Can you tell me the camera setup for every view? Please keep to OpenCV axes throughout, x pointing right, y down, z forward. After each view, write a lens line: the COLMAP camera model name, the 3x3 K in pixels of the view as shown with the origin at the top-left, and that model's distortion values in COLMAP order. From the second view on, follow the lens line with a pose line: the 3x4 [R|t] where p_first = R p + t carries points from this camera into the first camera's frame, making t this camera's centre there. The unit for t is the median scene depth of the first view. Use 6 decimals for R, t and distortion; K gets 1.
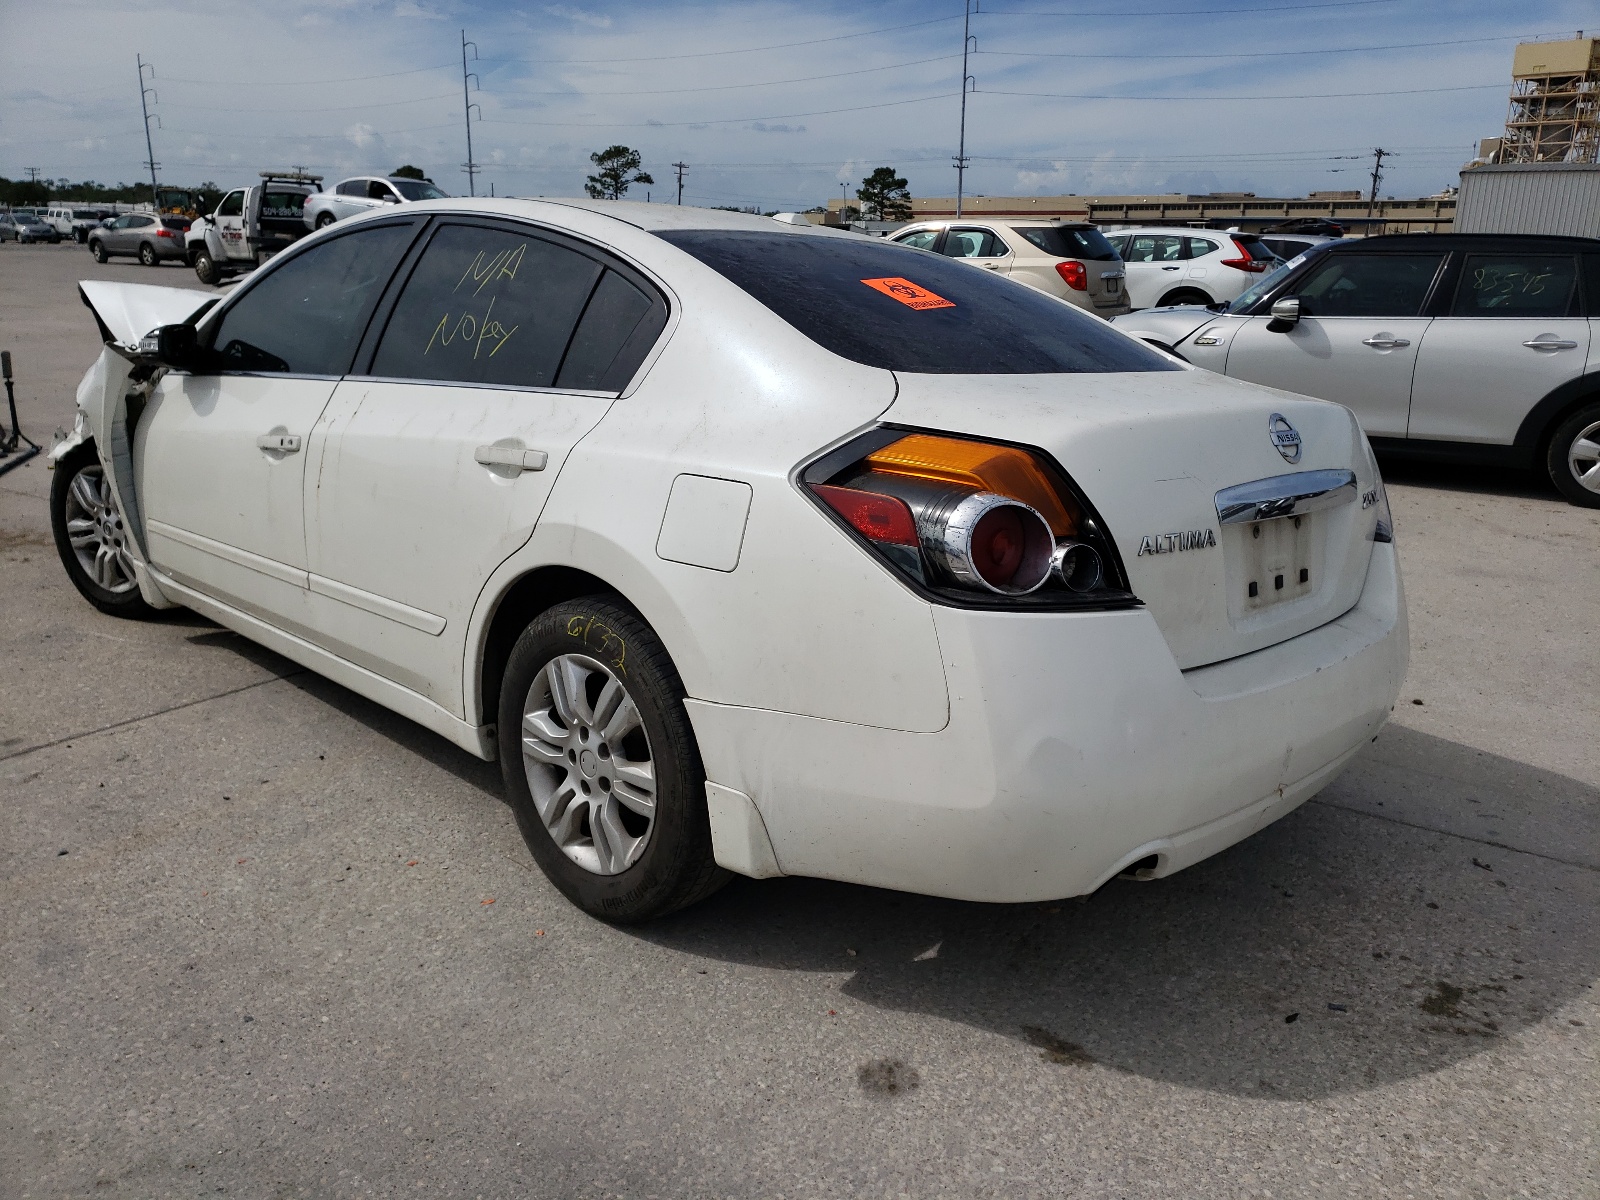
lens RADIAL K [[1211.8, 0, 806.1], [0, 1211.8, 604.3], [0, 0, 1]] dist [0.006589, 0.007561]
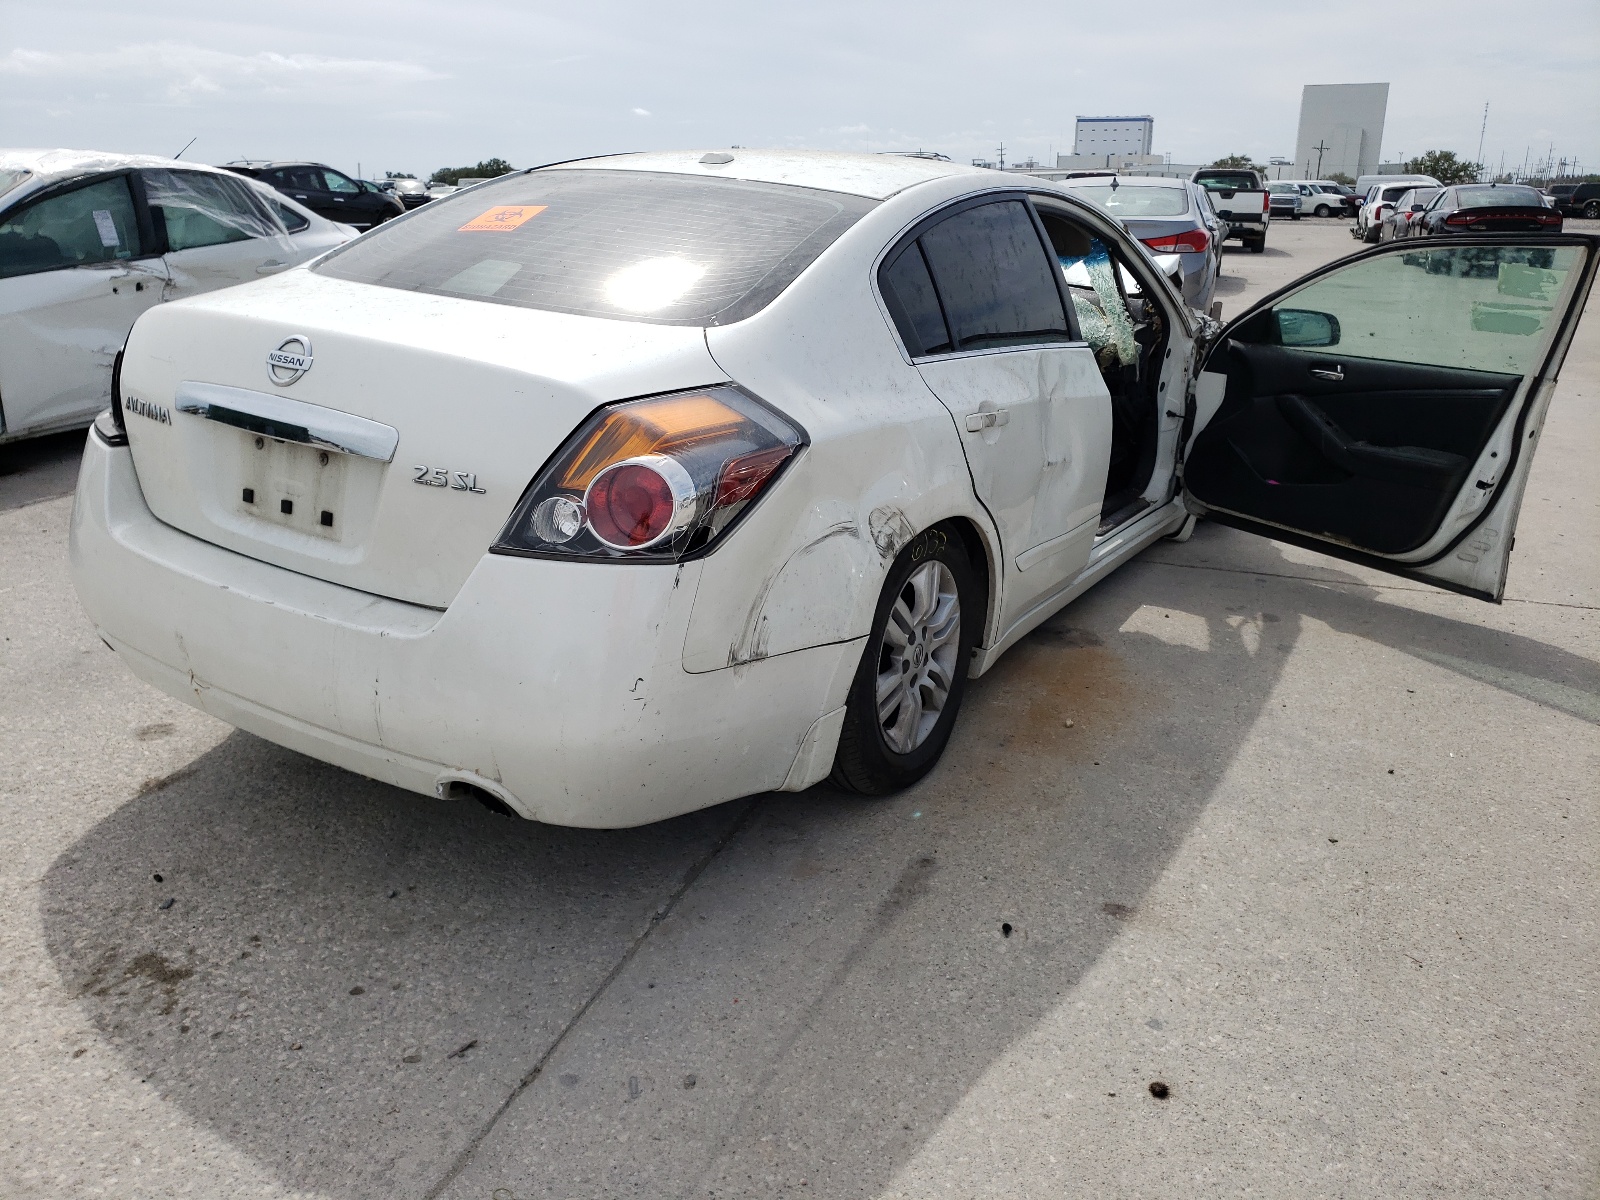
lens RADIAL K [[1211.8, 0, 800.6], [0, 1211.8, 593.3], [0, 0, 1]] dist [0.006589, 0.007561]
pose [[0.247582, 0.297707, -0.921994, 1.368756], [-0.281477, 0.932678, 0.225572, -0.280003], [0.927078, 0.203672, 0.314712, 1.066705]]
